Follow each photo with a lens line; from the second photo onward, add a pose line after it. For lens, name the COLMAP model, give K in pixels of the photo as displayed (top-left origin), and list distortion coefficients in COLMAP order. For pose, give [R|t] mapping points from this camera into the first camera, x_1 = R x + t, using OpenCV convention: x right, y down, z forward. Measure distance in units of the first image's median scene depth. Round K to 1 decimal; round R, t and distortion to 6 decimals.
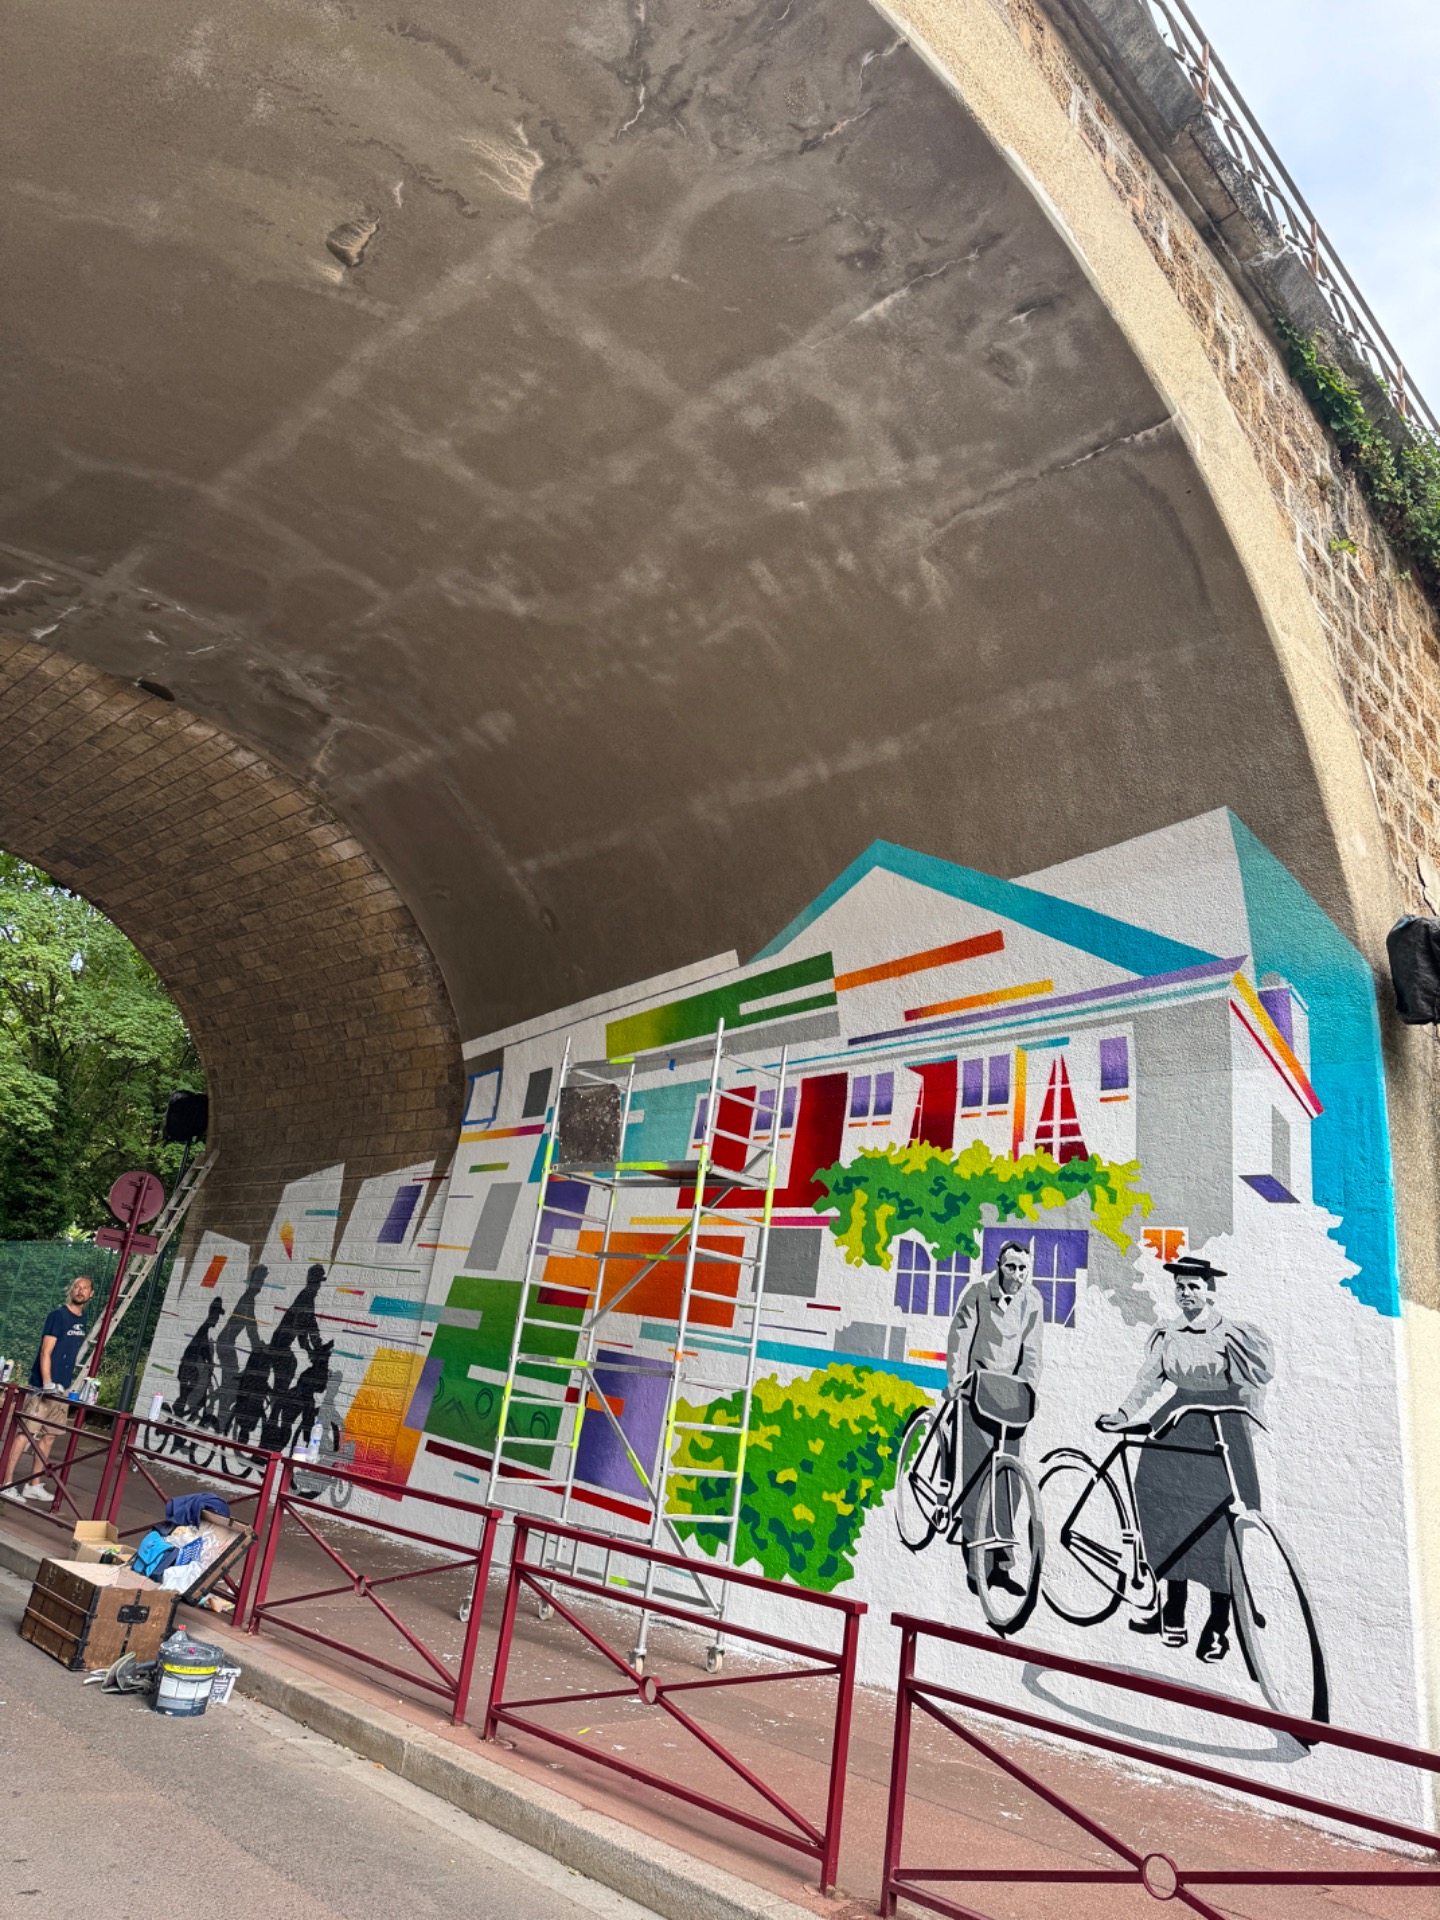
lens RADIAL K [[1299.8, 0, 720.0], [0, 1299.8, 960.0], [0, 0, 1]] dist [0.172411, -0.317926]
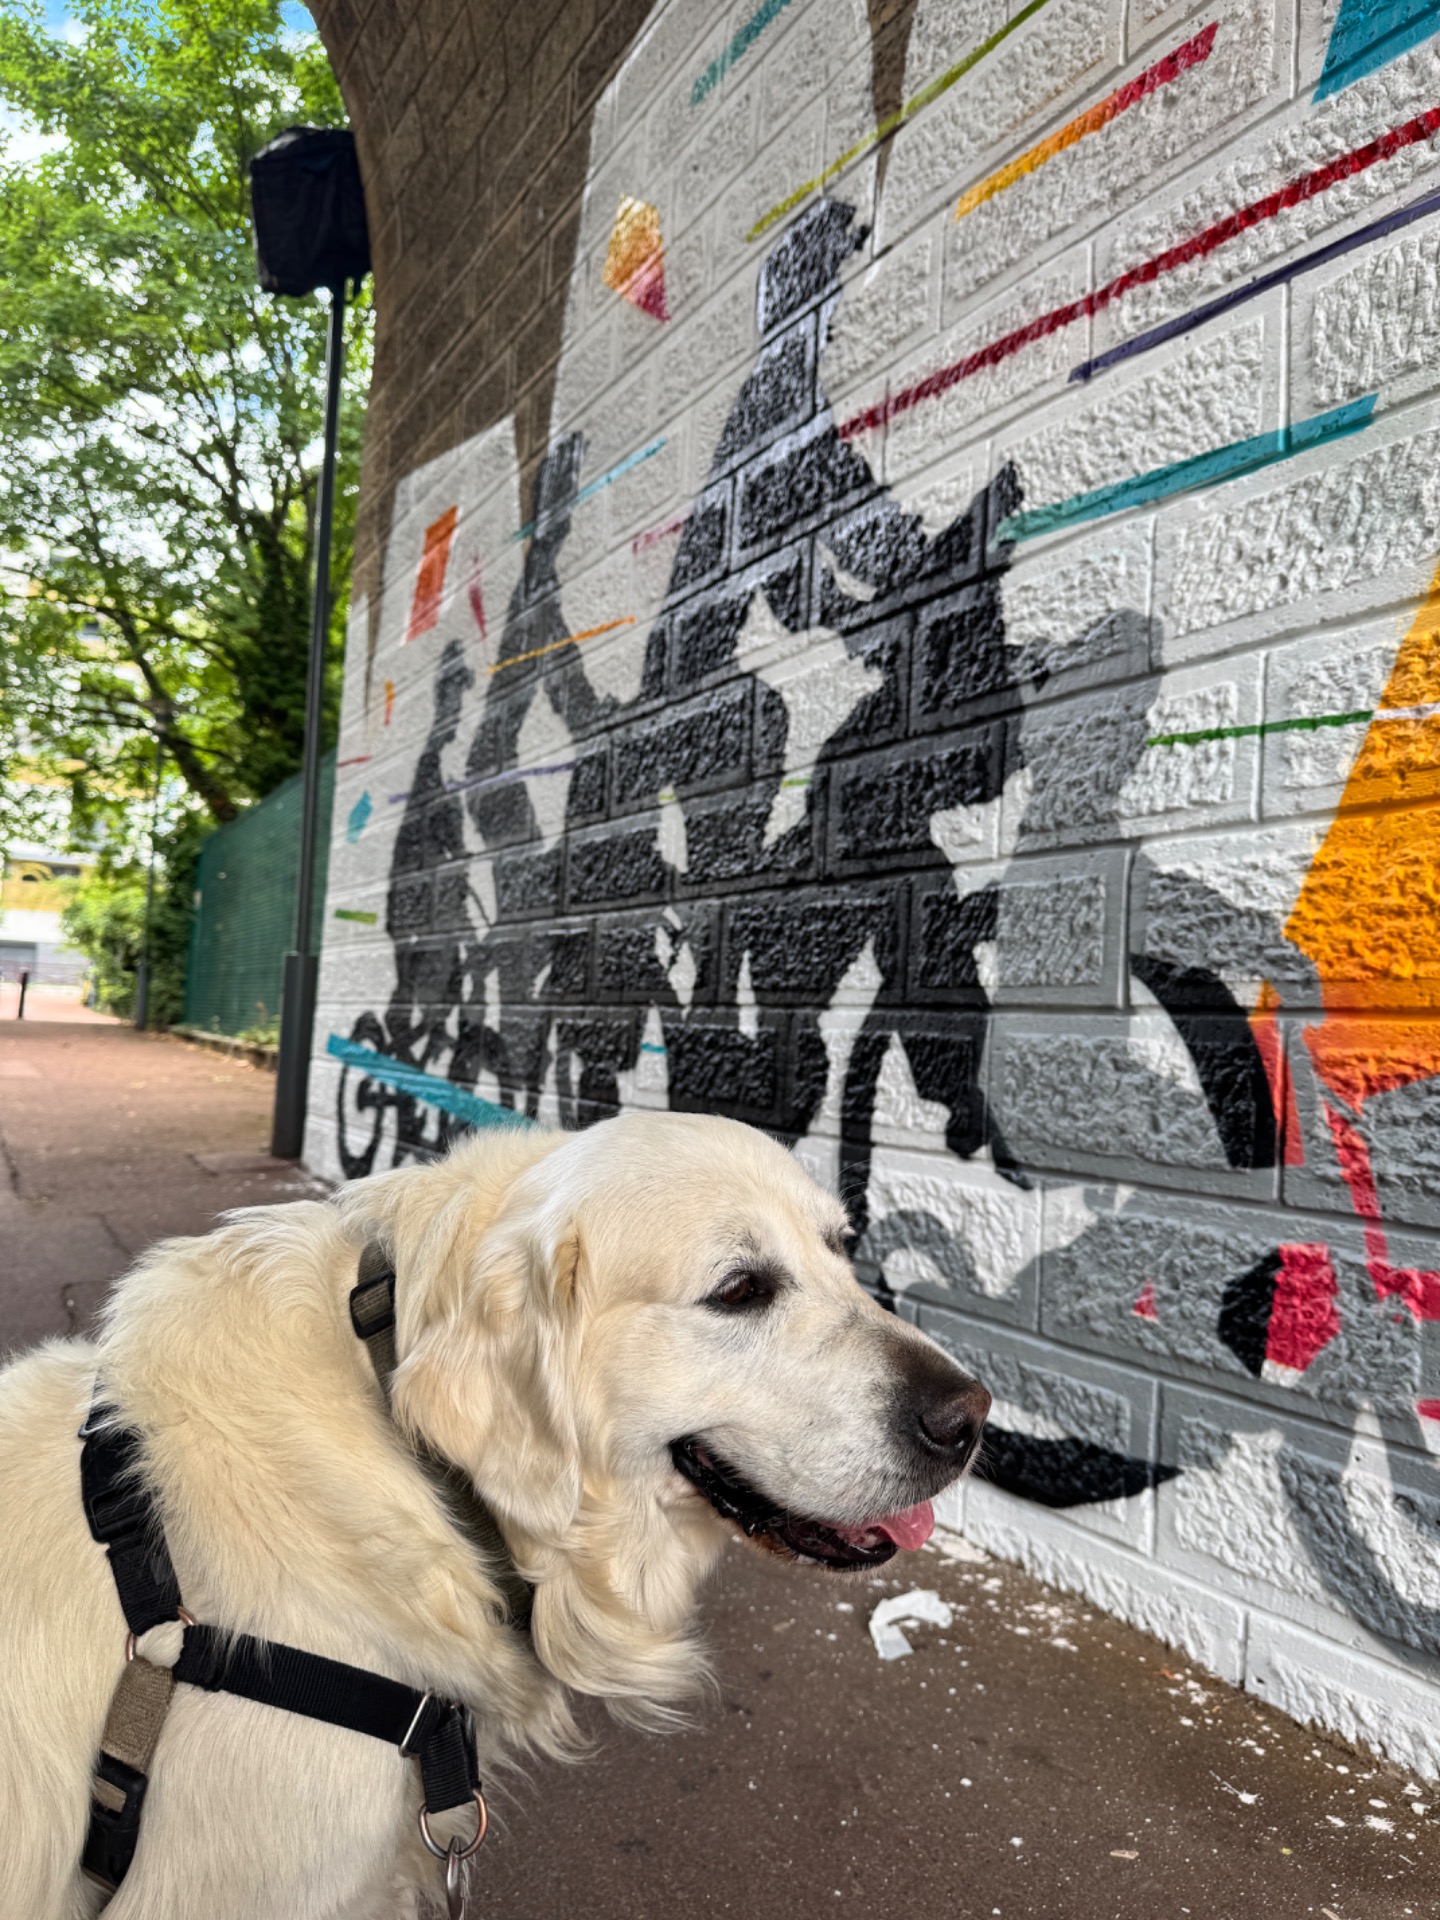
lens RADIAL K [[1299.8, 0, 720.0], [0, 1299.8, 960.0], [0, 0, 1]] dist [0.172411, -0.317926]
pose [[0.958099, -0.084938, -0.273553, -0.447460], [0.149374, 0.963040, 0.224146, 0.470434], [0.244404, -0.255616, 0.935376, 1.305195]]
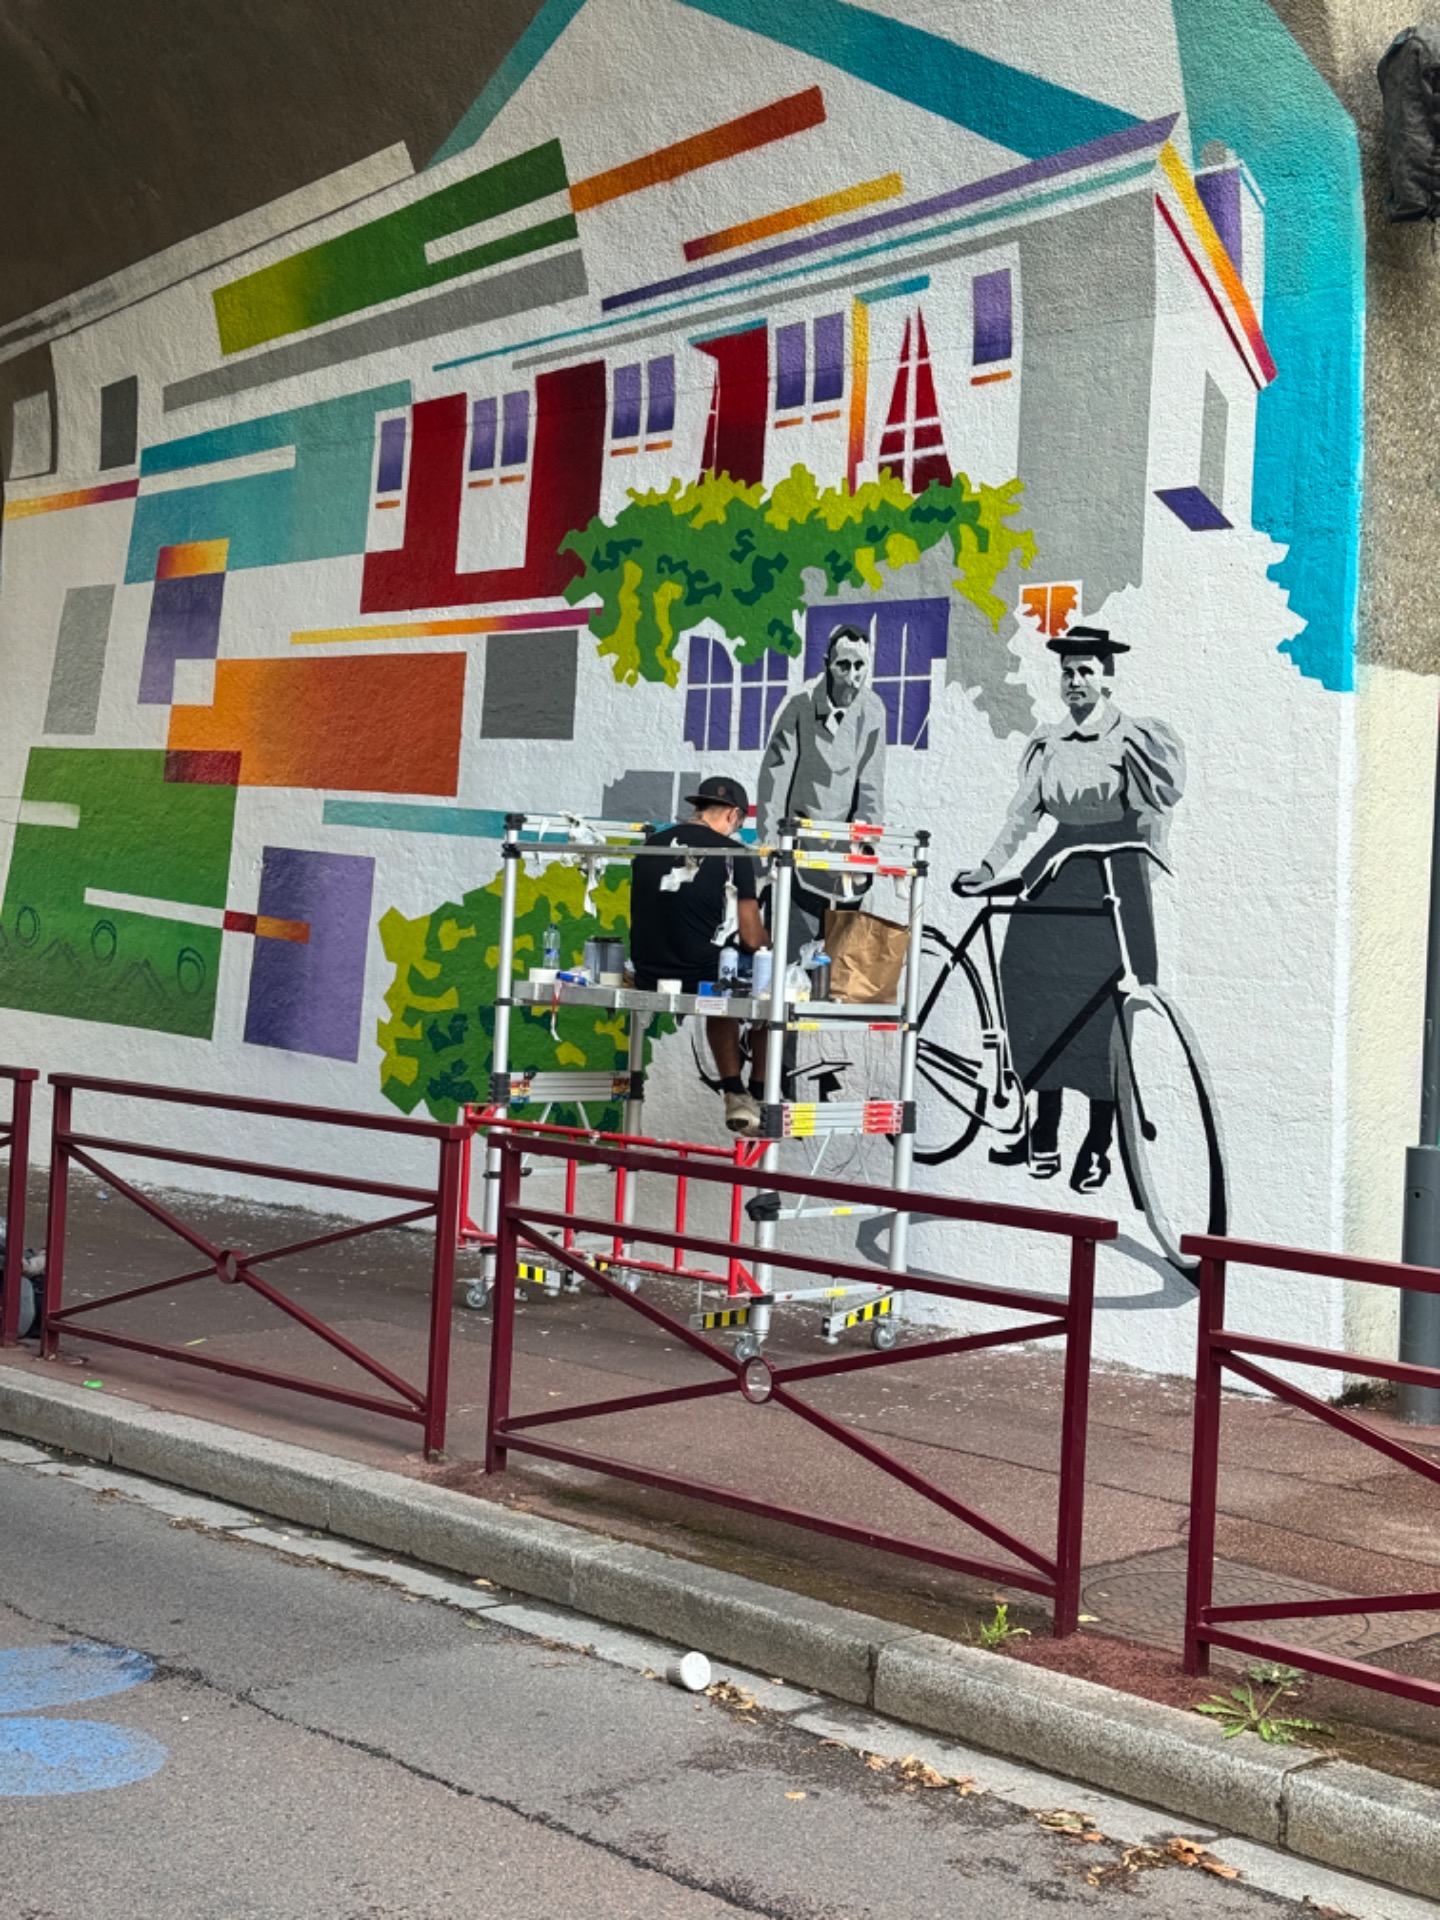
lens RADIAL K [[2583.4, 0, 722.0], [0, 2583.4, 953.1], [0, 0, 1]] dist [0.175097, -0.288329]
pose [[0.997111, -0.075781, -0.005188, 0.148812], [0.073428, 0.944153, 0.321221, -0.035871], [-0.019444, -0.320674, 0.946990, -0.197183]]
